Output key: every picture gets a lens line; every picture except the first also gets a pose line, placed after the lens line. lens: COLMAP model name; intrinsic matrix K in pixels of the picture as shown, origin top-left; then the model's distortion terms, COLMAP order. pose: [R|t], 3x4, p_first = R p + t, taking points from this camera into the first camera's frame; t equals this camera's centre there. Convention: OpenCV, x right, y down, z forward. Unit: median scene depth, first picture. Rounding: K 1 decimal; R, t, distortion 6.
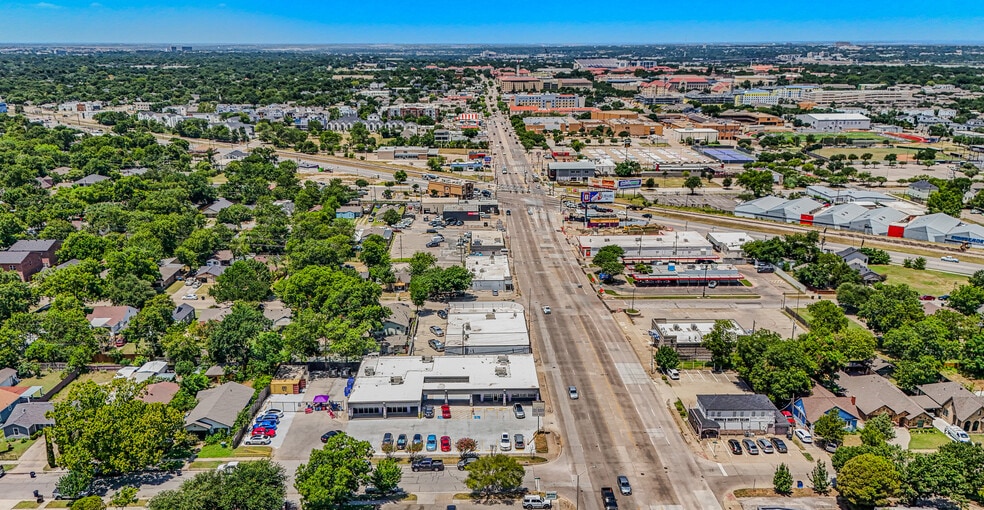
lens RADIAL K [[748.2, 0, 488.0], [0, 748.2, 255.8], [0, 0, 1]] dist [0.066120, -0.001243]
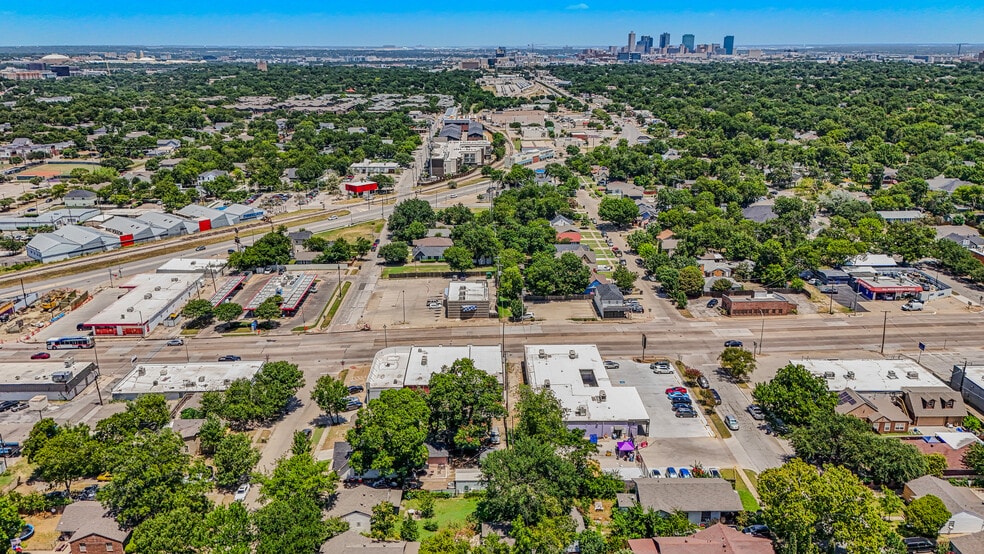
lens RADIAL K [[735.4, 0, 492.0], [0, 735.4, 277.0], [0, 0, 1]] dist [0.094265, -0.119926]
pose [[0.005504, -0.297241, 0.954787, -0.686727], [0.274537, 0.918562, 0.284381, -0.204823], [-0.961561, 0.260559, 0.086660, 0.681347]]
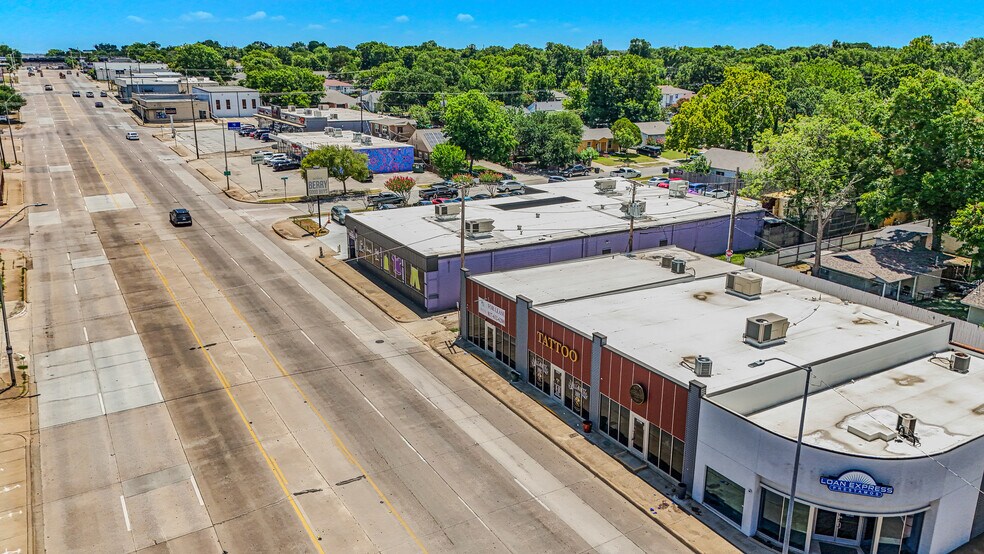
lens RADIAL K [[735.4, 0, 492.0], [0, 735.4, 277.0], [0, 0, 1]] dist [0.094265, -0.119926]
pose [[-0.869068, 0.135960, -0.475641, 0.140752], [-0.139037, 0.855602, 0.498613, -0.021714], [0.474751, 0.499460, -0.724673, 0.924421]]
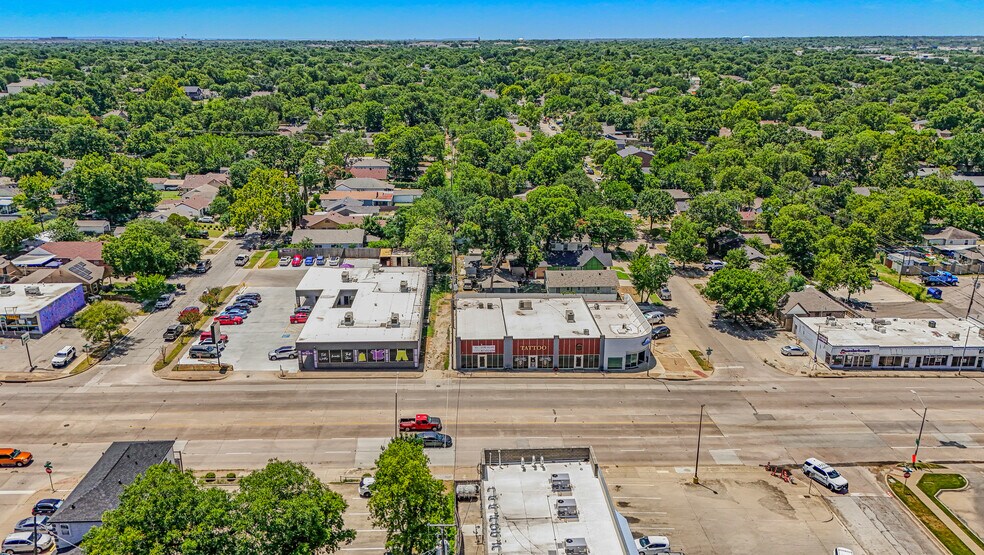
lens RADIAL K [[735.4, 0, 492.0], [0, 735.4, 277.5], [0, 0, 1]] dist [0.094265, -0.119926]
pose [[0.021394, 0.306465, -0.951642, 0.480726], [-0.273020, 0.917471, 0.289323, -0.090445], [0.961771, 0.253627, 0.103299, 0.722333]]
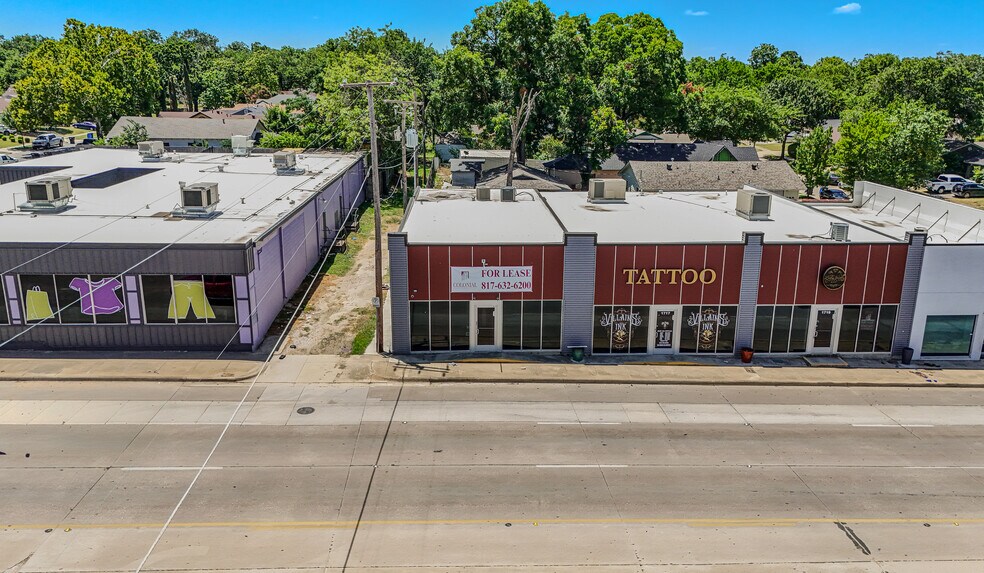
lens RADIAL K [[755.7, 0, 511.2], [0, 755.7, 287.1], [0, 0, 1]] dist [0.122375, -0.200210]
pose [[0.037437, 0.267194, -0.962915, 0.174090], [-0.282520, 0.927109, 0.246274, 0.057578], [0.958531, 0.262823, 0.110196, 0.766730]]
